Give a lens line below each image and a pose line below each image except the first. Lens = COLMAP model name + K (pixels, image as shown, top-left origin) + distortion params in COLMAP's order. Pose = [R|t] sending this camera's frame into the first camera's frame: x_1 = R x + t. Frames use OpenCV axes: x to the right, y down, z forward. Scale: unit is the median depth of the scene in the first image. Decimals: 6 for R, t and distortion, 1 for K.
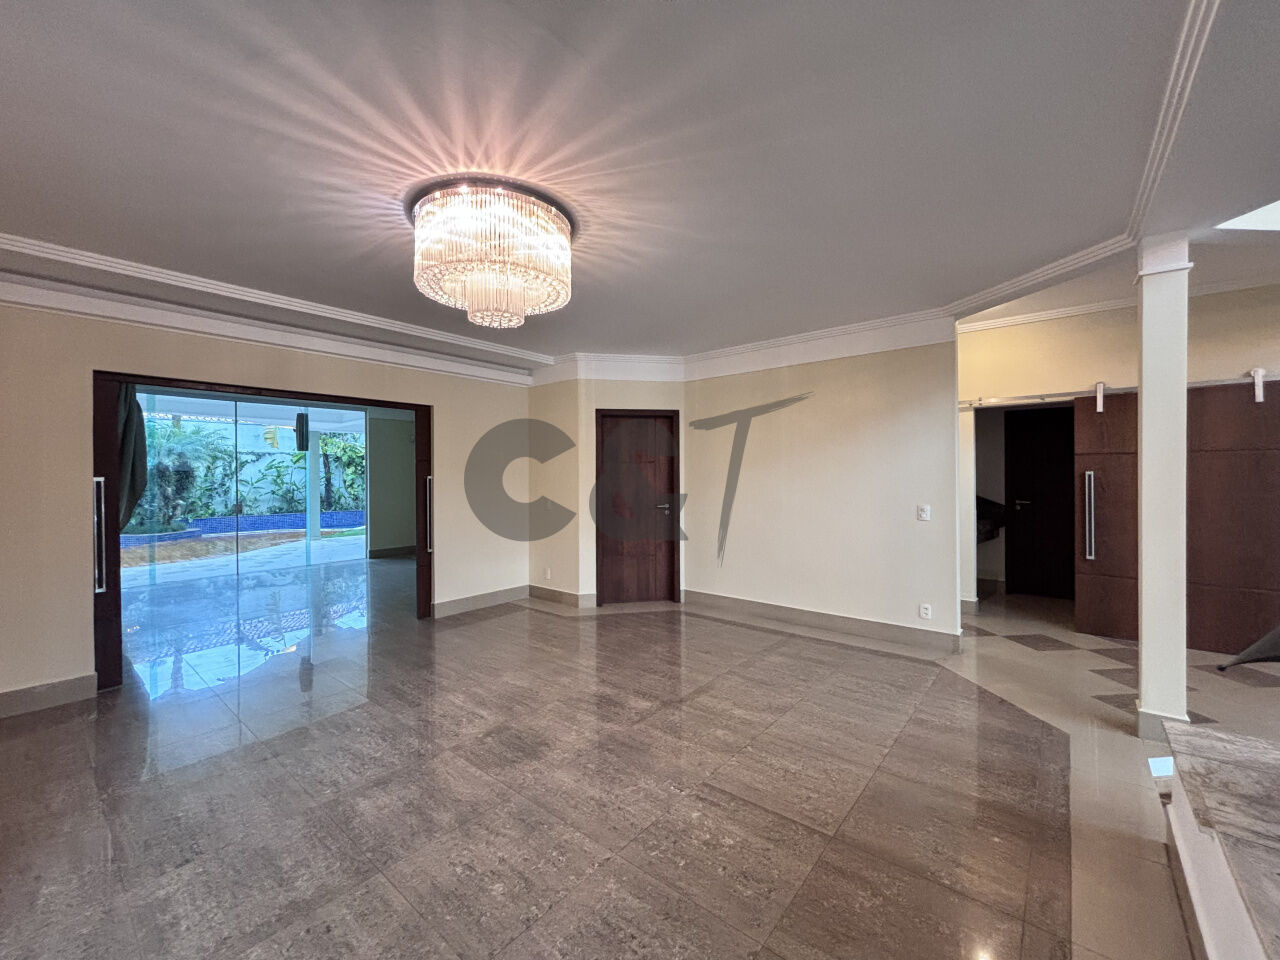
lens RADIAL K [[517.6, 0, 640.0], [0, 517.6, 480.0], [0, 0, 1]] dist [0.007445, -0.000075]
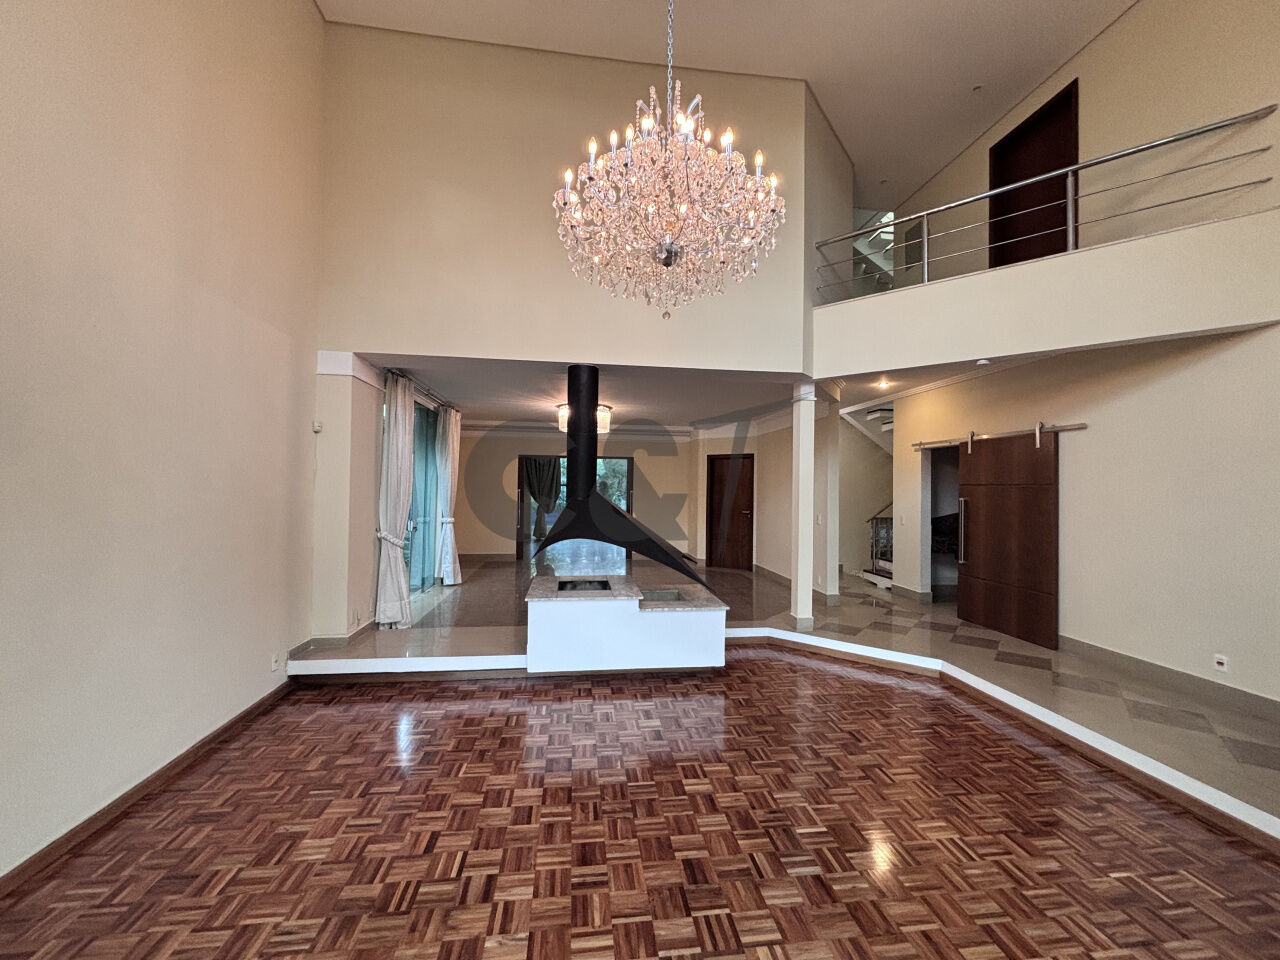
lens RADIAL K [[517.6, 0, 640.0], [0, 517.6, 480.0], [0, 0, 1]] dist [0.007445, -0.000075]
pose [[0.728729, 0.005158, -0.684783, 1.083538], [-0.021191, 0.999663, -0.015022, -0.023502], [0.684474, 0.025458, 0.728593, -0.502204]]
